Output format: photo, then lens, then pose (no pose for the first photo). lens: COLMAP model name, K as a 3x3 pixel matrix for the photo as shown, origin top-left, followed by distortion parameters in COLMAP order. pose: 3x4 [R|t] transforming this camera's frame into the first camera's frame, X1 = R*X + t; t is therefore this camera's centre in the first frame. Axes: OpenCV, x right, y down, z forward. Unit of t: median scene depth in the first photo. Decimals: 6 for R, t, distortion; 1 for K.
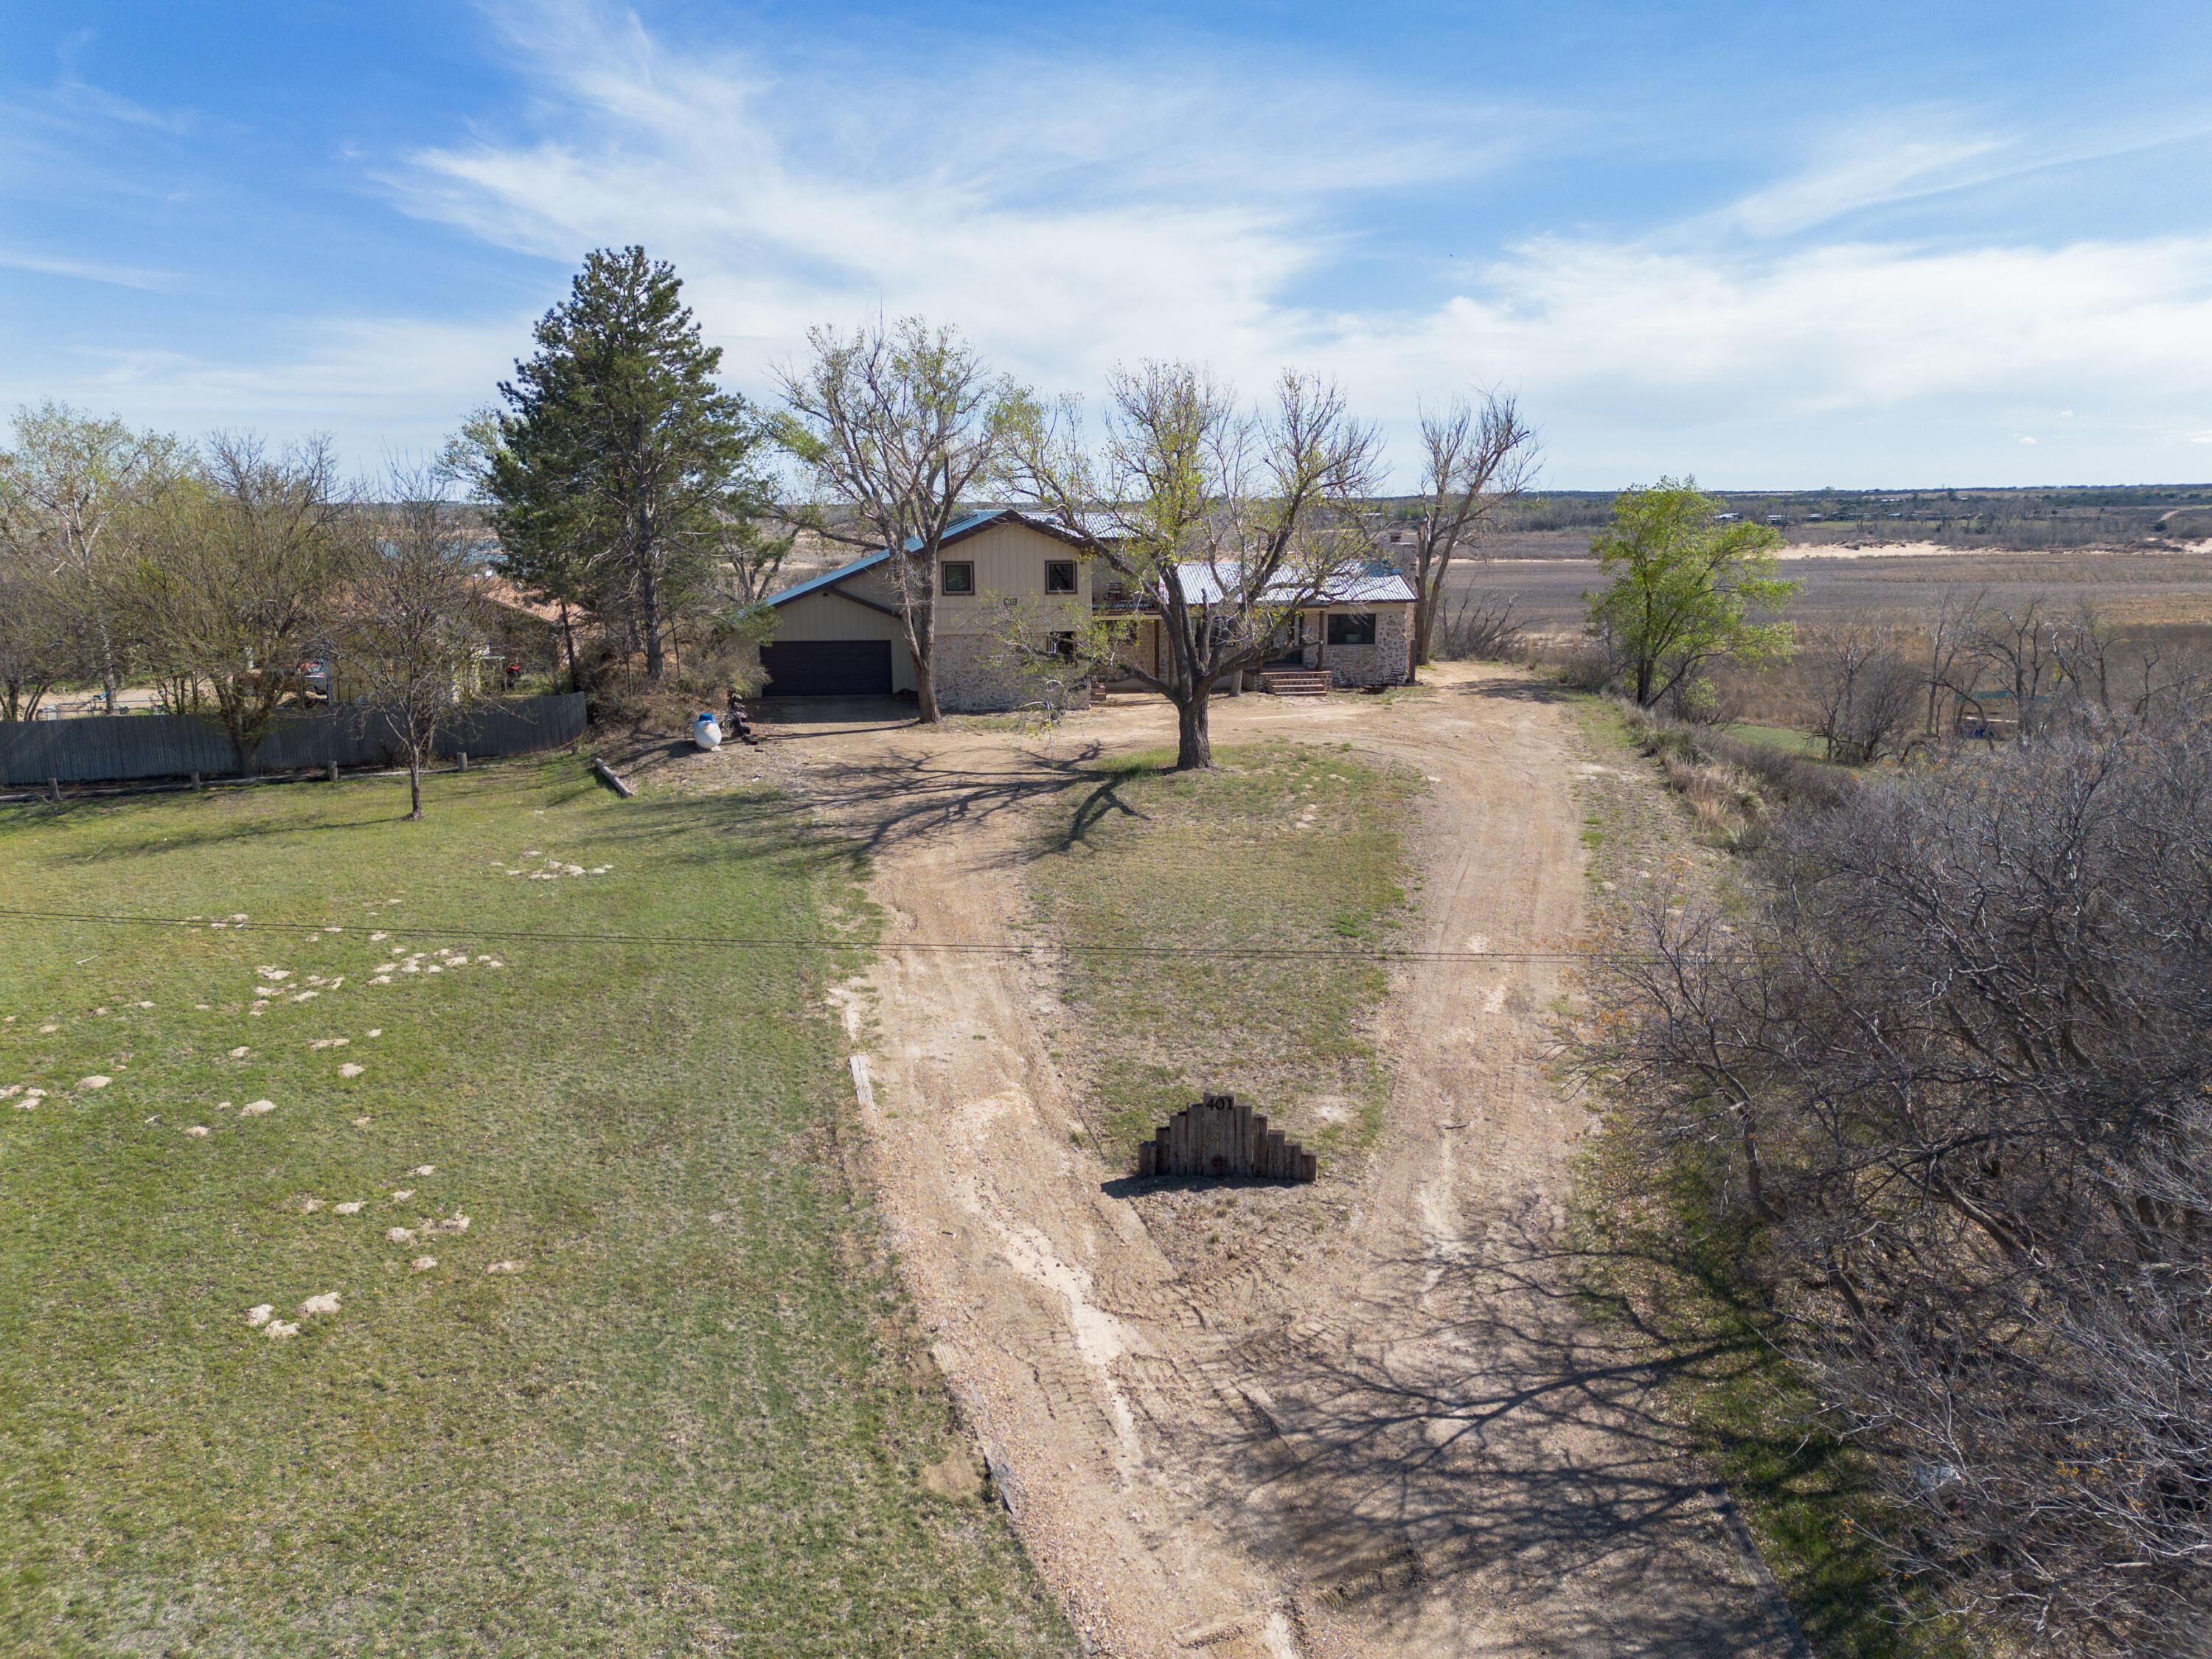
lens RADIAL K [[1572.7, 0, 1118.8], [0, 1572.7, 813.8], [0, 0, 1]] dist [0.076962, -0.064774]
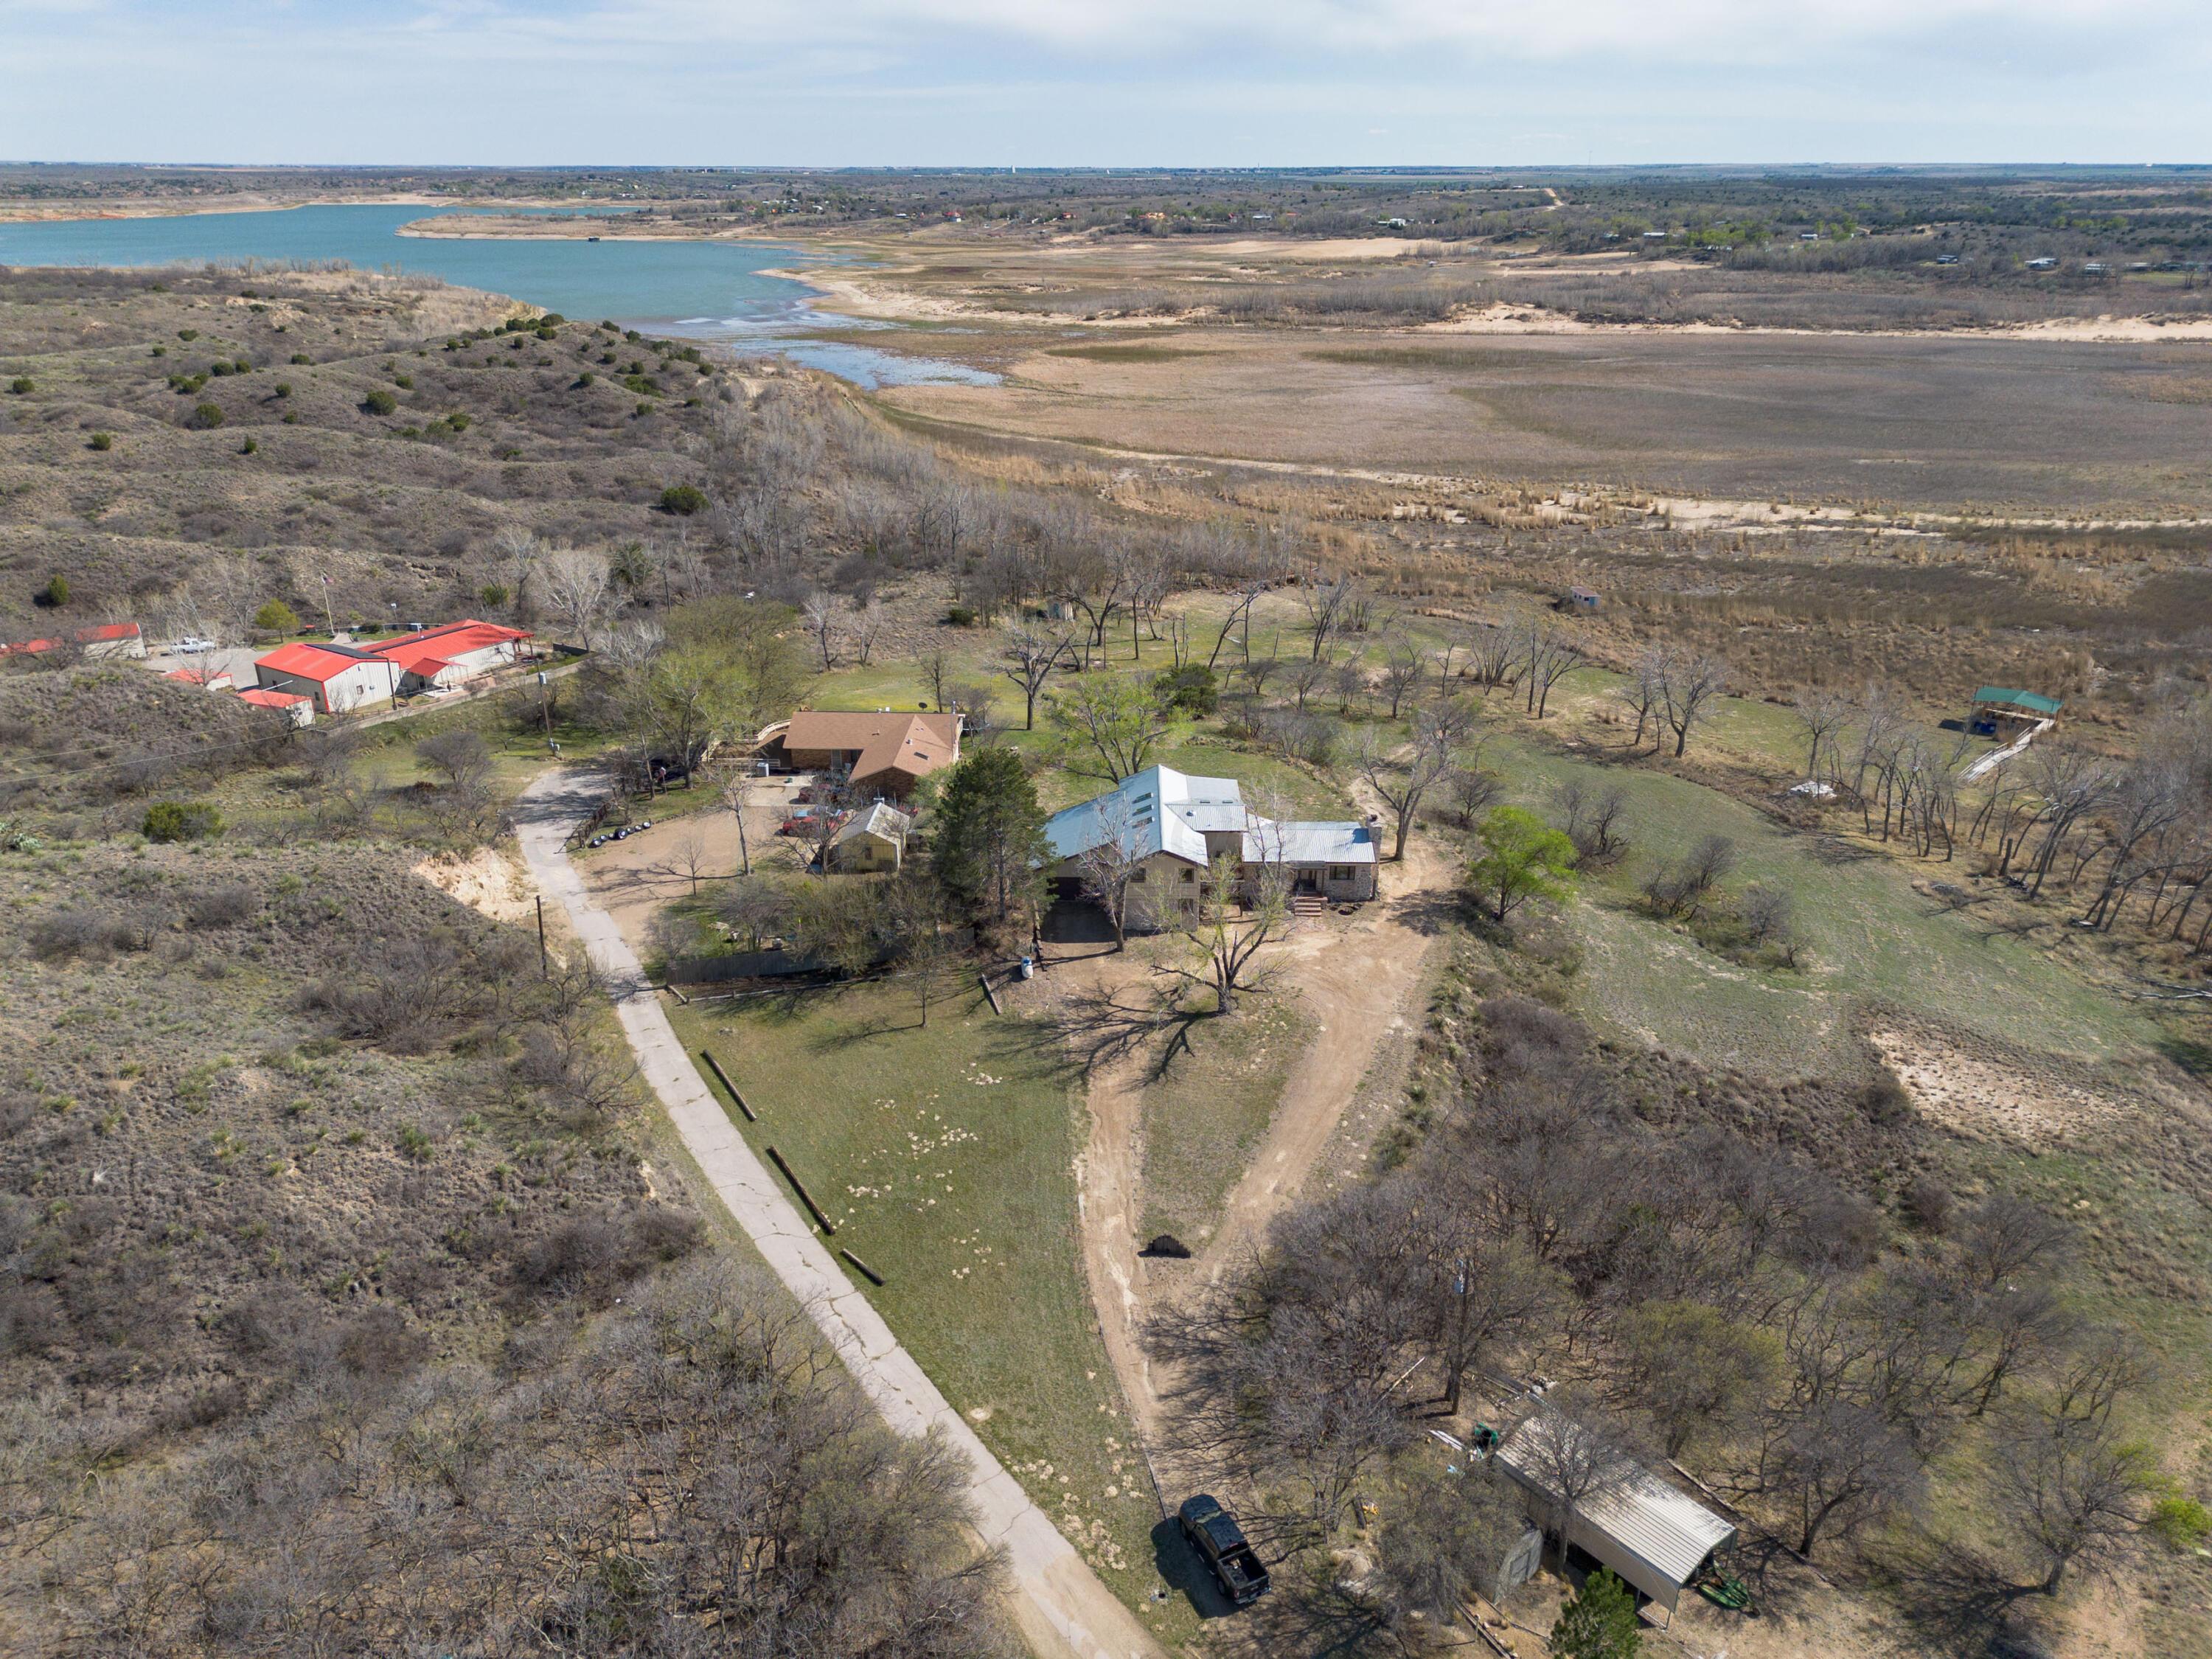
lens RADIAL K [[1555.8, 0, 1110.7], [0, 1555.8, 820.1], [0, 0, 1]] dist [0.075850, -0.068404]
pose [[0.986572, 0.069679, -0.147715, 0.234280], [-0.039003, 0.978773, 0.201200, -0.888538], [0.158599, -0.192737, 0.968349, -1.440501]]
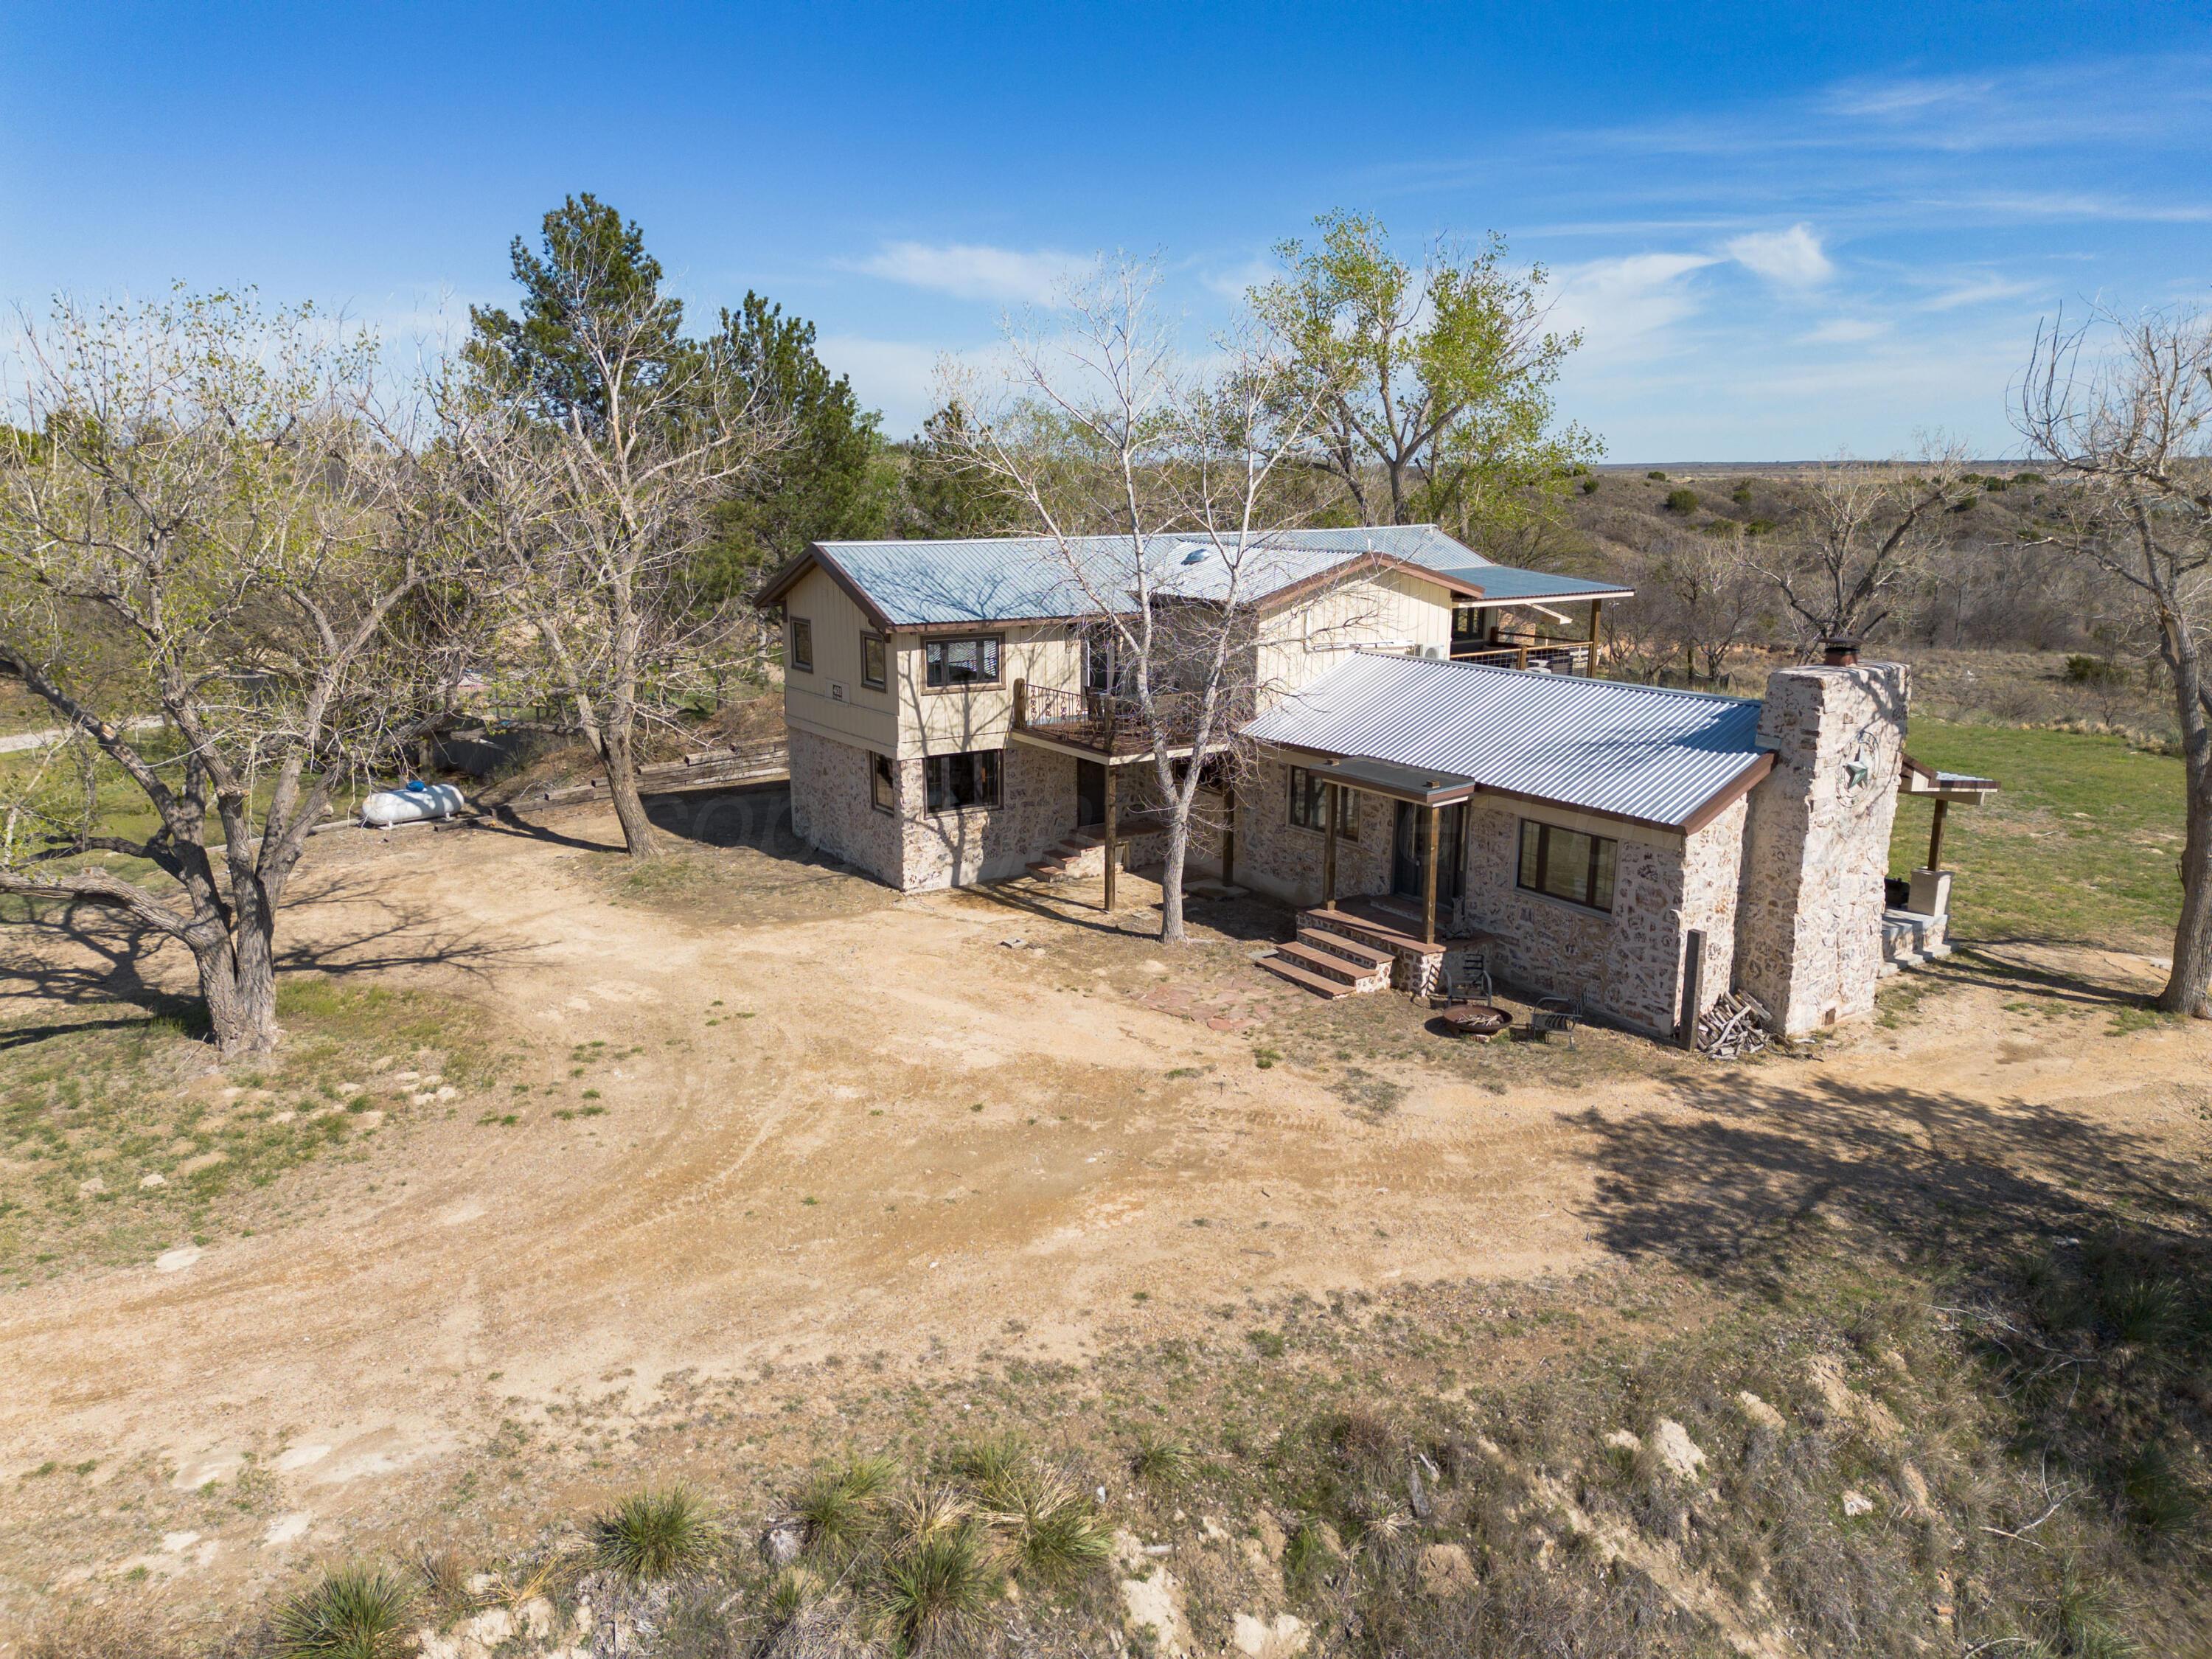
lens RADIAL K [[1556.9, 0, 1114.7], [0, 1556.9, 803.4], [0, 0, 1]] dist [0.071007, -0.064615]
pose [[0.435359, 0.194460, -0.879004, 0.722769], [-0.175487, 0.975994, 0.129000, -0.261692], [0.882987, 0.098092, 0.459033, 1.128671]]
